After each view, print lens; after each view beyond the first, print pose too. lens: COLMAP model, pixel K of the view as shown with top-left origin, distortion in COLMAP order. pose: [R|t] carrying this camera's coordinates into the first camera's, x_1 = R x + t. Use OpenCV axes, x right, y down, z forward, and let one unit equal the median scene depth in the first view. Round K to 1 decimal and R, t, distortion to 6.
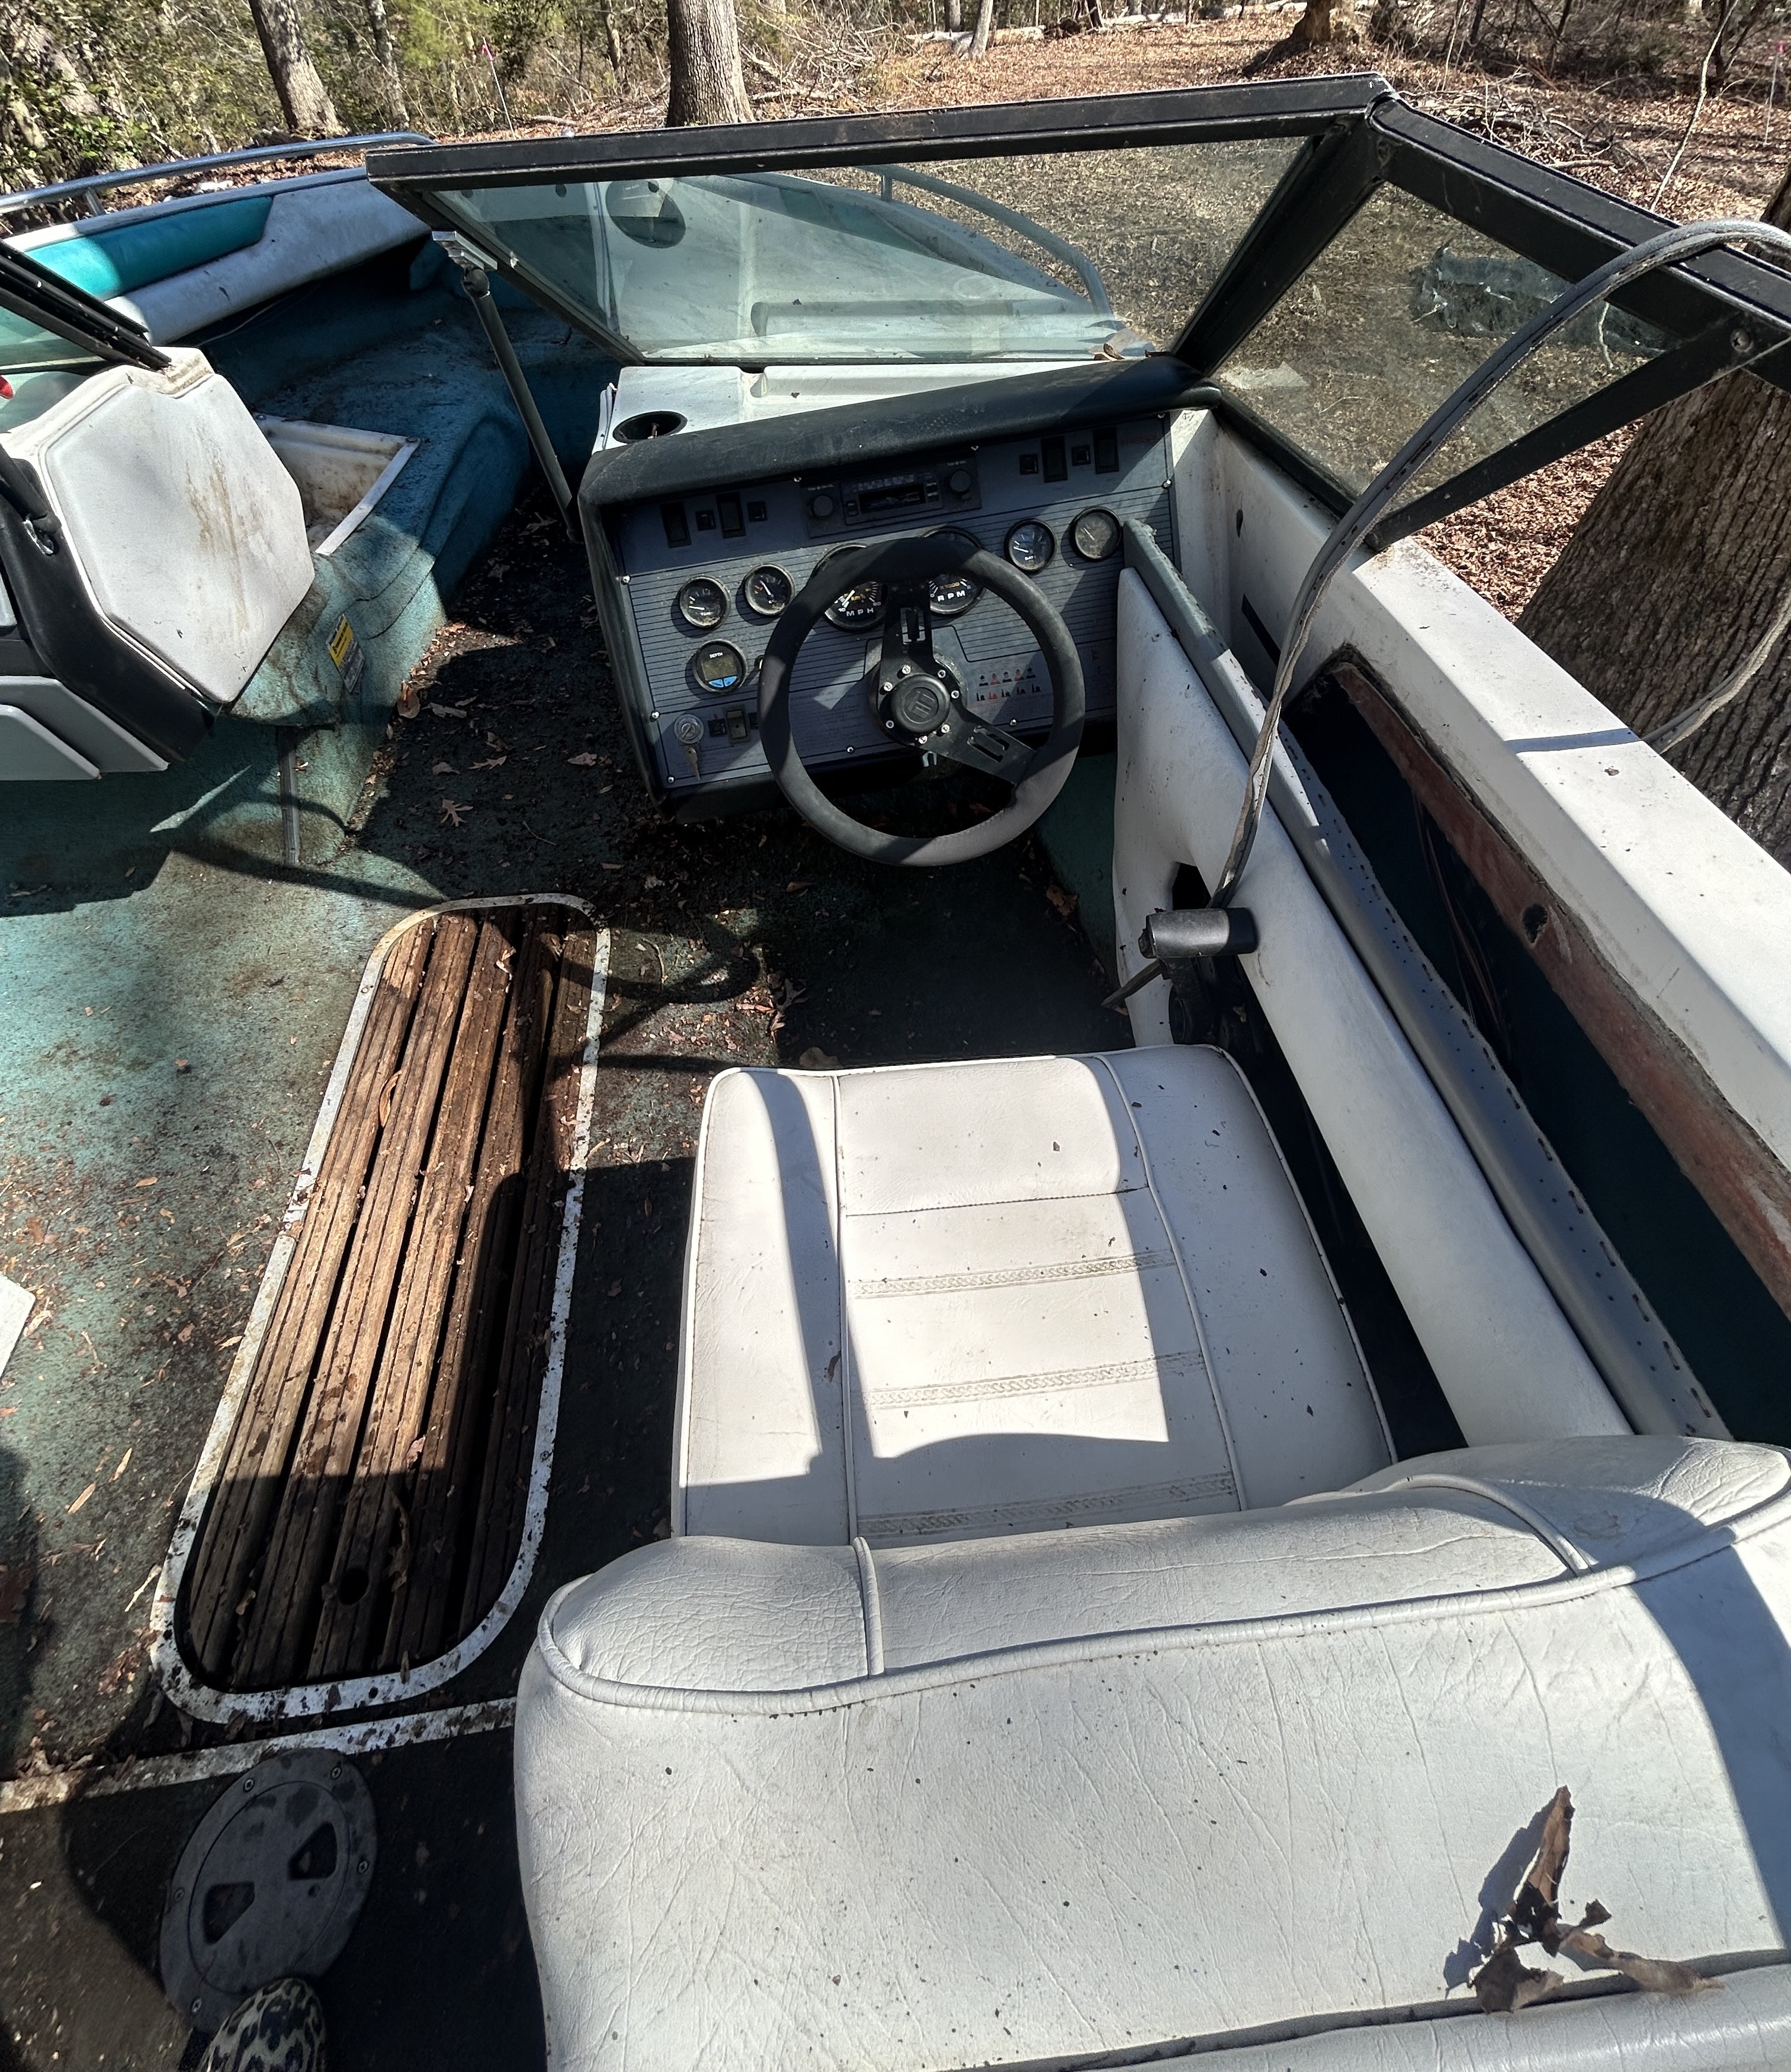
lens RADIAL K [[957.3, 0, 897.9], [0, 957.3, 870.3], [0, 0, 1]] dist [-0.003341, 0.003764]
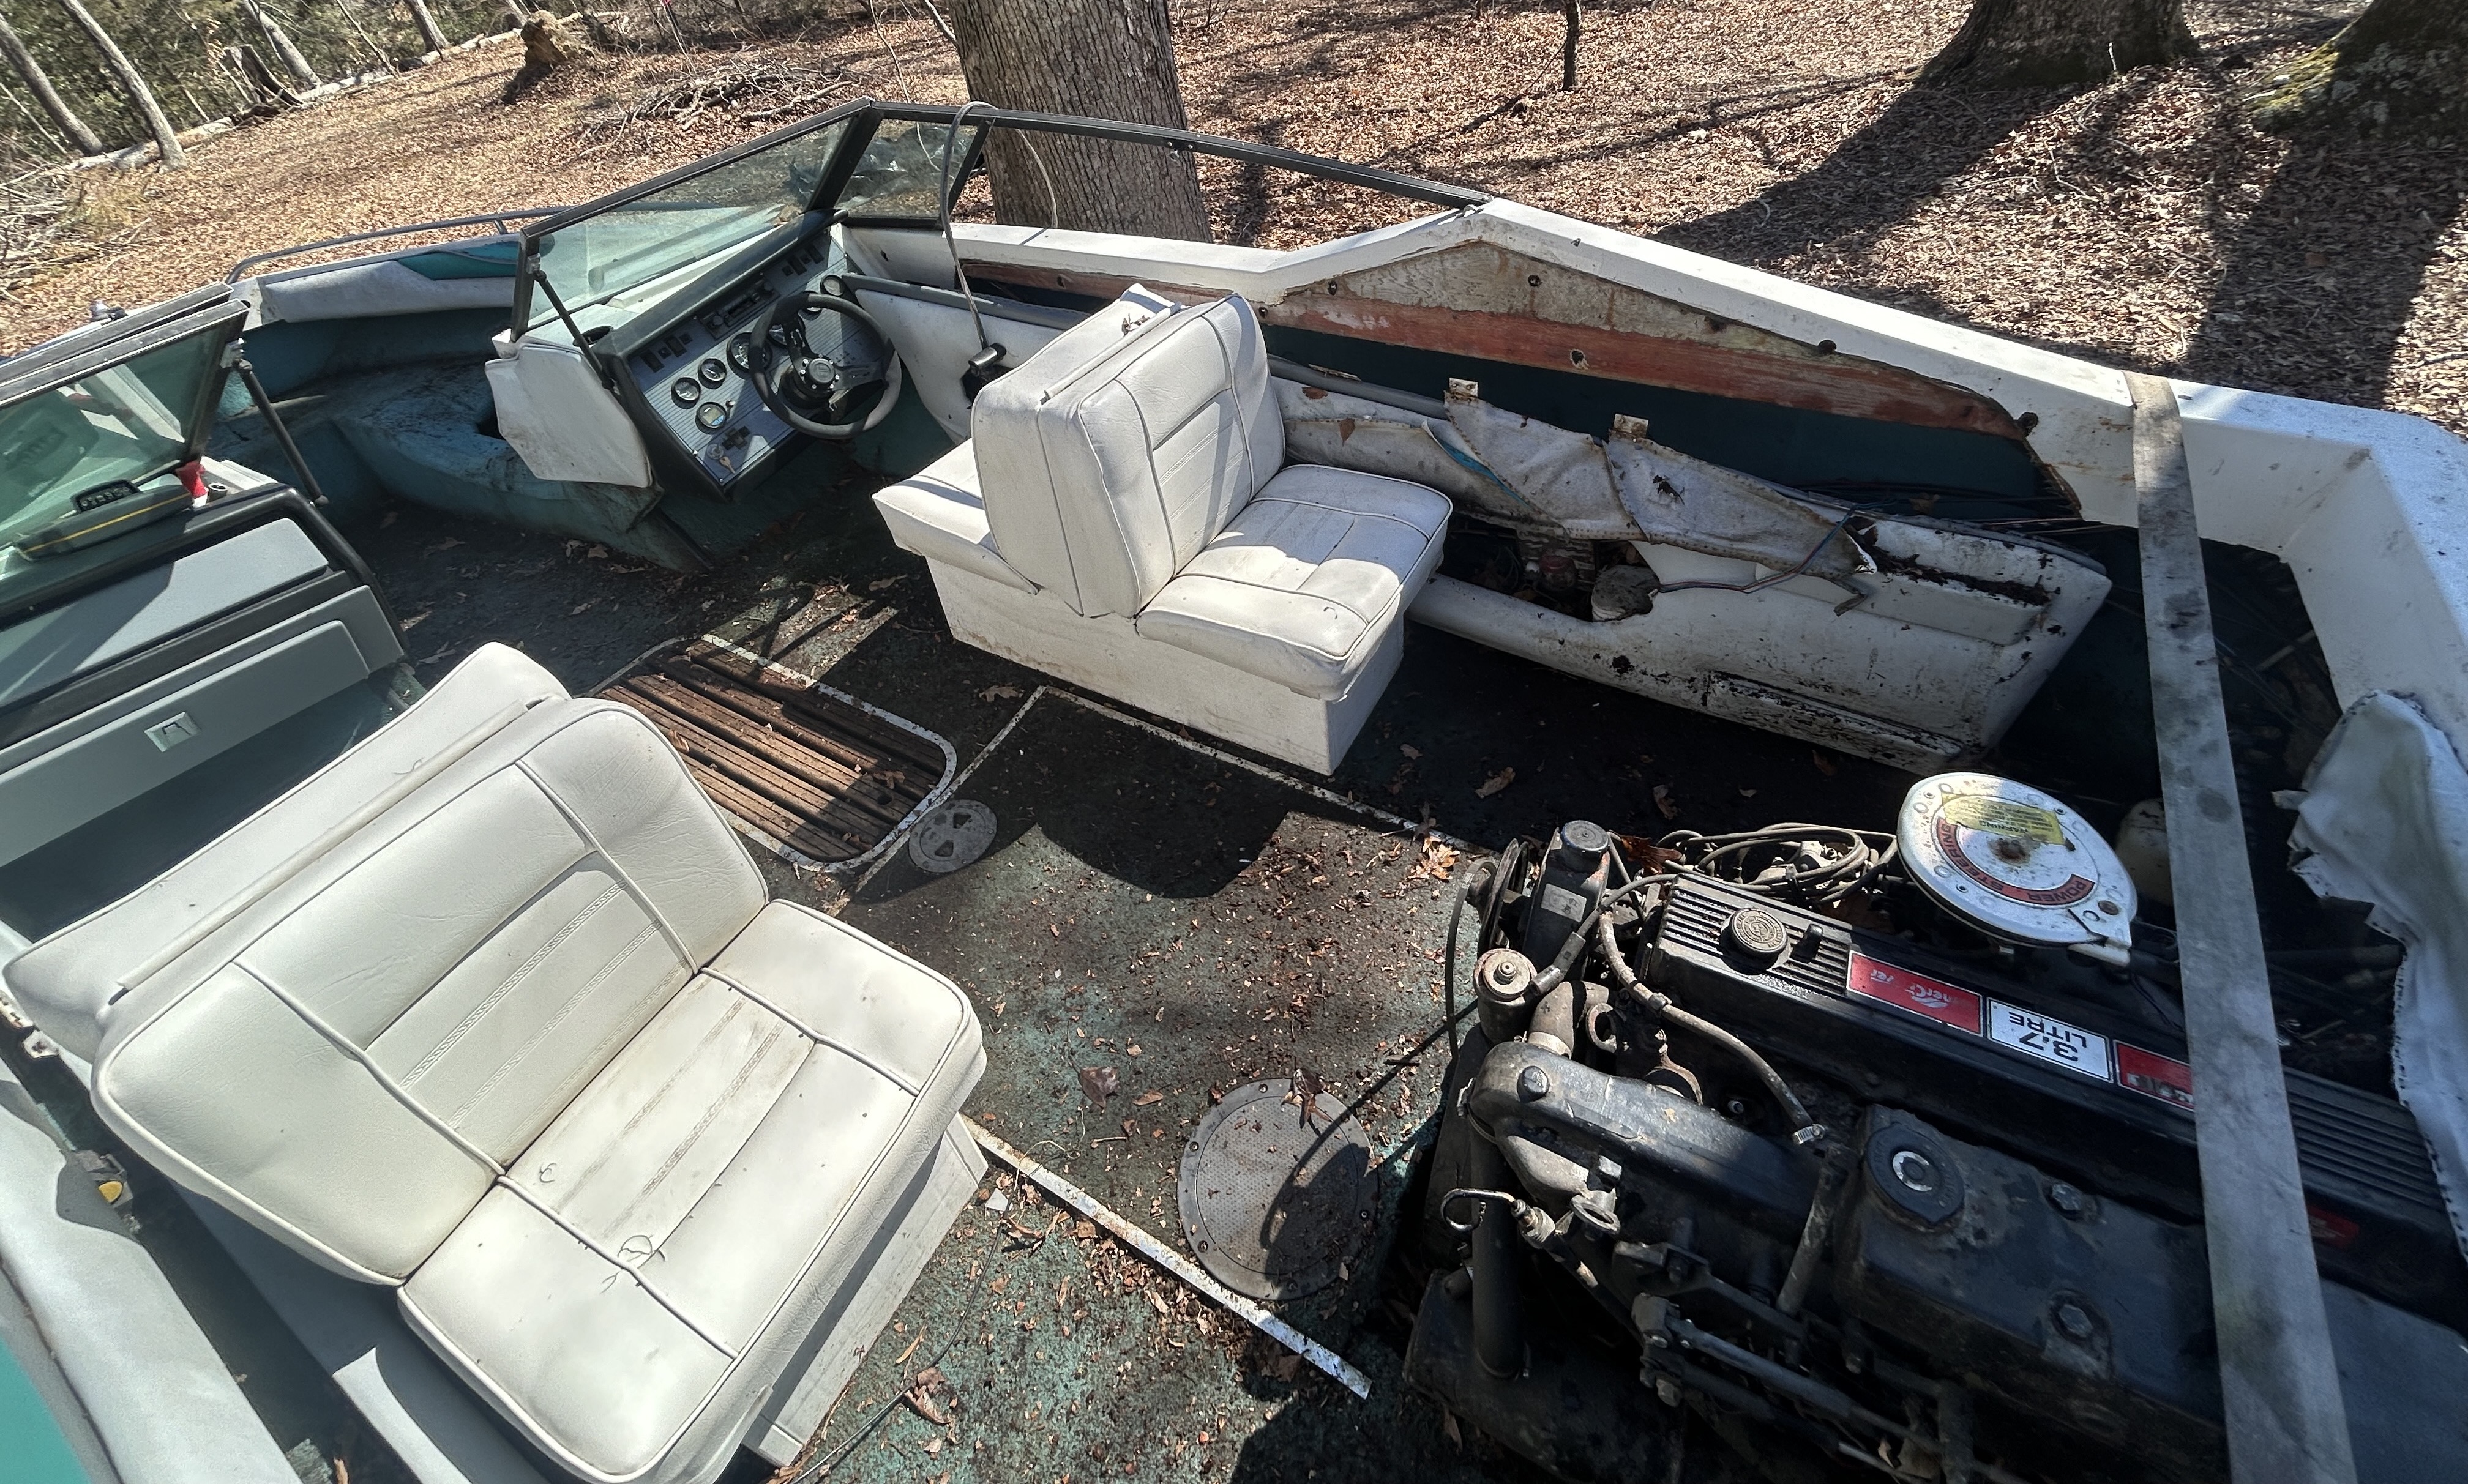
lens RADIAL K [[997.1, 0, 1233.5], [0, 997.1, 564.1], [0, 0, 1]] dist [-0.000887, -0.000459]
pose [[0.603075, -0.537818, 0.589111, -0.683637], [0.648845, 0.760332, 0.029907, 0.486528], [-0.464005, 0.364206, 0.807498, -0.764866]]
